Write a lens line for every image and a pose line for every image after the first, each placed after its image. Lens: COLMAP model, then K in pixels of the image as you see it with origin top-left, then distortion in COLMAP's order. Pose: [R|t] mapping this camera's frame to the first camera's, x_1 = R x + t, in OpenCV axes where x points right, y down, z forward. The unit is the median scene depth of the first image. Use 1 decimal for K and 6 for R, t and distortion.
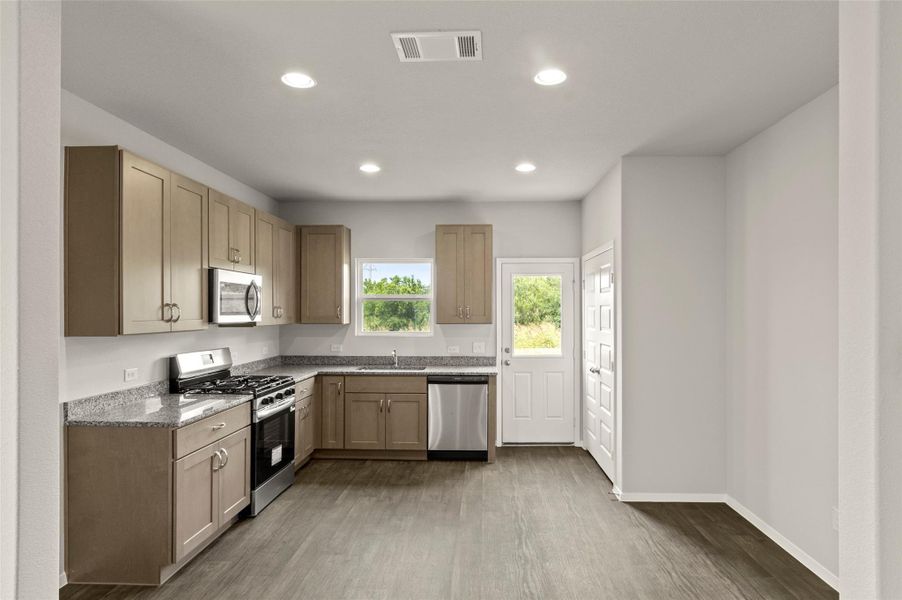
lens RADIAL K [[504.6, 0, 466.8], [0, 504.6, 309.0], [0, 0, 1]] dist [-0.019296, 0.004326]
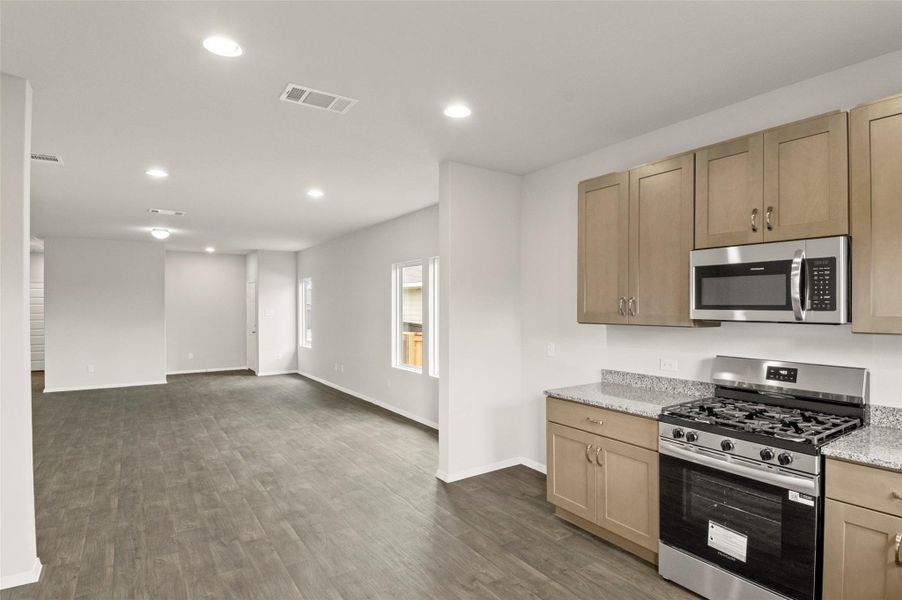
lens RADIAL K [[480.3, 0, 474.1], [0, 480.3, 307.0], [0, 0, 1]] dist [0.008258, -0.021266]
pose [[-0.798399, 0.003950, -0.602116, 0.169746], [0.005384, 0.999985, -0.000580, 0.005074], [0.602105, -0.003705, -0.798409, 1.020743]]
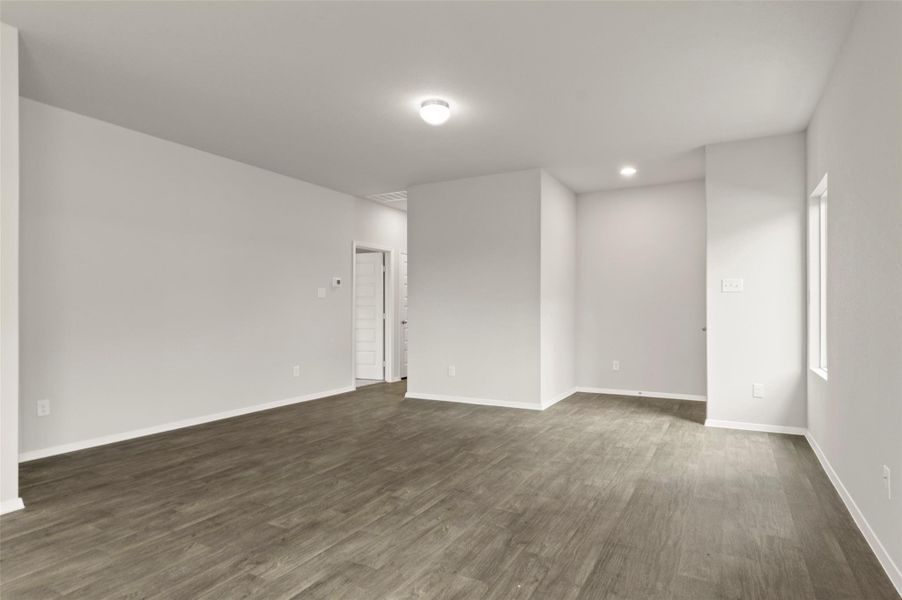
lens RADIAL K [[497.4, 0, 466.5], [0, 497.4, 297.4], [0, 0, 1]] dist [-0.008755, -0.000461]
pose [[-0.896861, 0.014542, 0.442074, -0.349300], [0.003853, 0.999678, -0.025067, 0.070826], [-0.442296, -0.020778, -0.896628, -0.129517]]
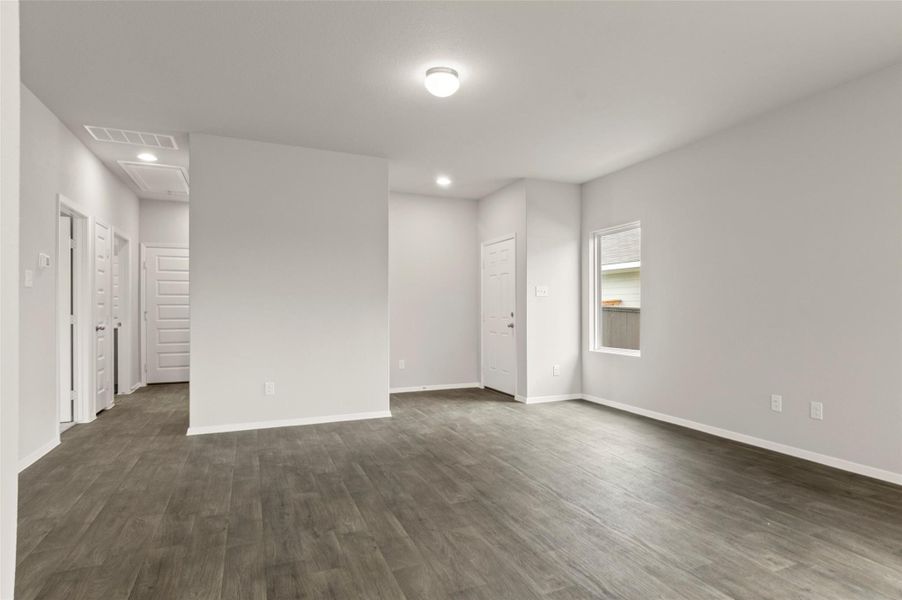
lens RADIAL K [[504.6, 0, 486.2], [0, 504.6, 304.7], [0, 0, 1]] dist [-0.019296, 0.004326]
pose [[-0.892272, -0.001181, -0.451497, 0.300645], [0.001391, 0.999985, -0.005366, 0.066043], [0.451496, -0.005416, -0.892257, -0.169861]]
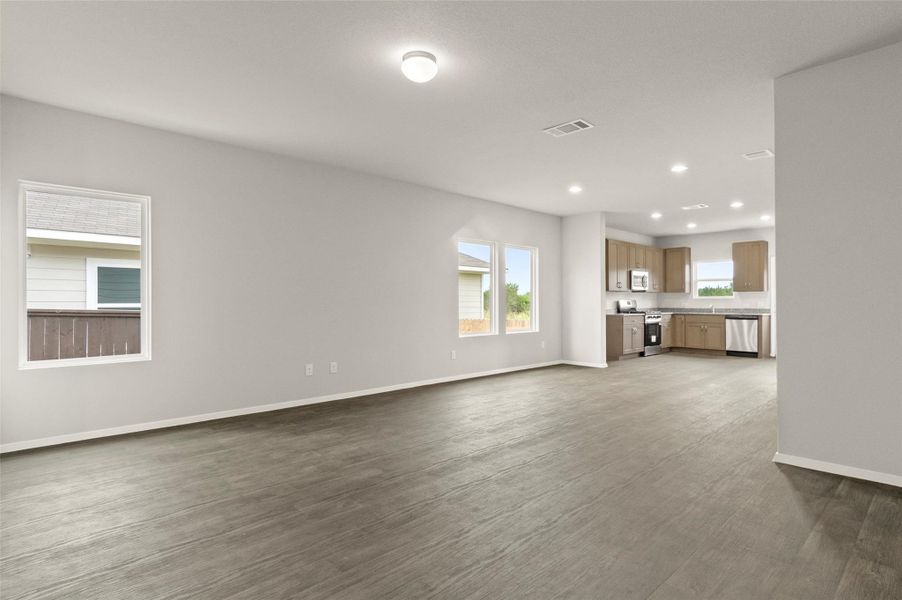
lens RADIAL K [[480.3, 0, 467.7], [0, 480.3, 300.2], [0, 0, 1]] dist [0.008258, -0.021266]
pose [[0.728365, -0.002684, -0.685184, 0.523451], [0.003640, 0.999993, -0.000048, 0.064312], [0.685180, -0.002459, 0.728370, -1.231819]]
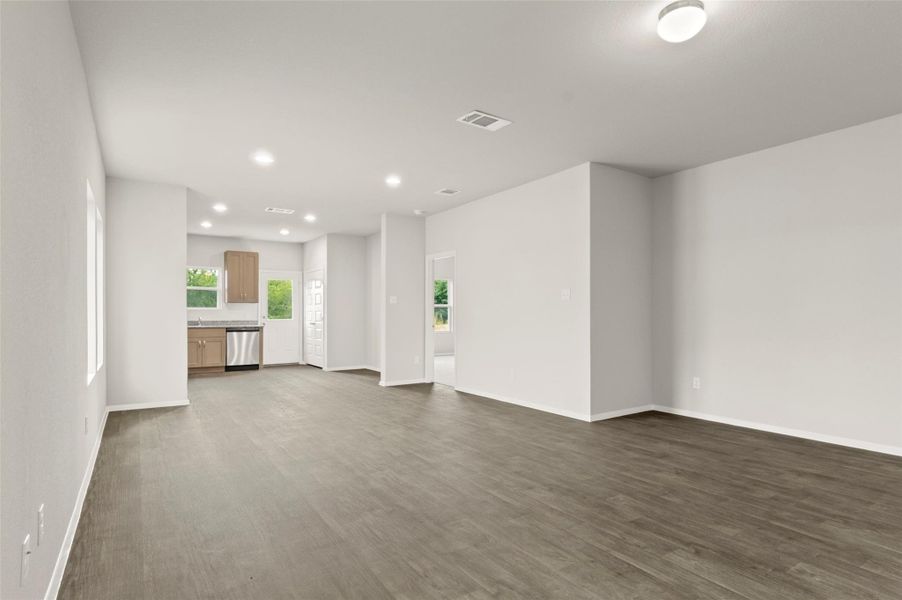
lens RADIAL K [[480.3, 0, 475.3], [0, 480.3, 313.0], [0, 0, 1]] dist [0.008258, -0.021266]
pose [[0.796641, 0.001470, 0.604451, -0.439893], [-0.003170, 0.999993, 0.001746, 0.067591], [-0.604445, -0.003307, 0.796640, -1.086069]]
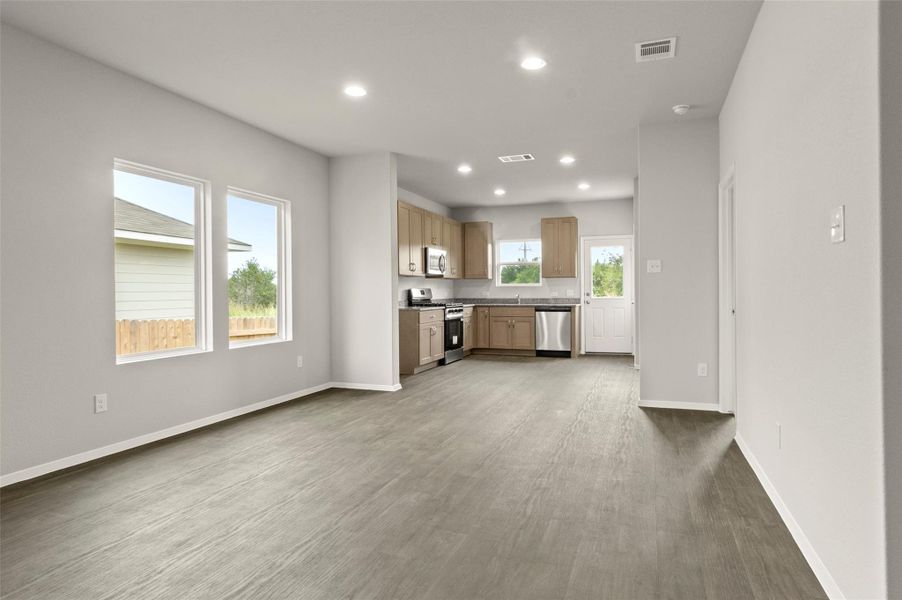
lens RADIAL K [[520.9, 0, 472.1], [0, 520.9, 295.0], [0, 0, 1]] dist [-0.012122, -0.001241]
pose [[0.957458, -0.004463, -0.288538, 0.230646], [0.007973, 0.999908, 0.010993, 0.070913], [0.288463, -0.012826, 0.957405, -0.774777]]
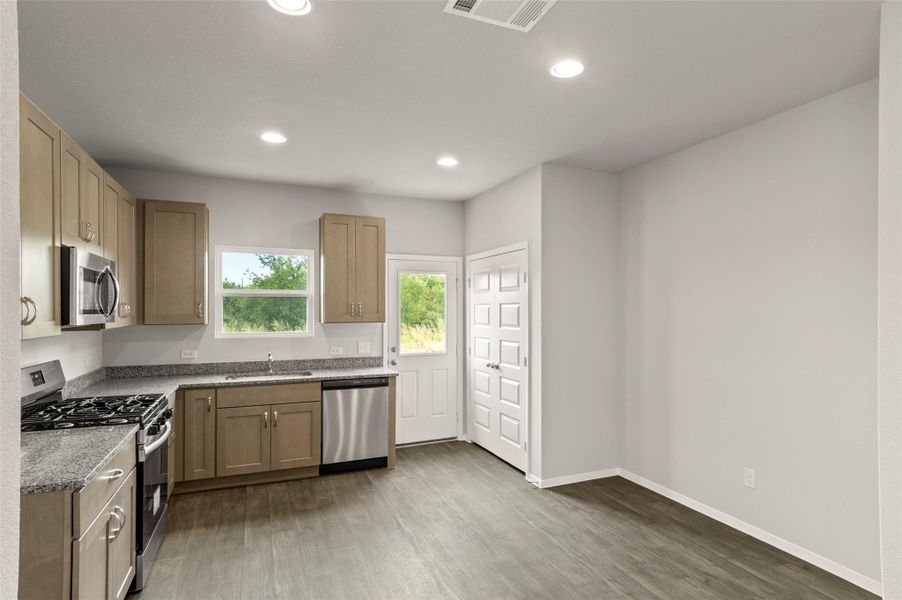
lens RADIAL K [[480.3, 0, 468.4], [0, 480.3, 307.9], [0, 0, 1]] dist [0.008258, -0.021266]
pose [[0.900342, 0.001620, 0.435180, -0.216244], [-0.002794, 0.999994, 0.002059, 0.000038], [-0.435174, -0.003069, 0.900341, 0.121442]]
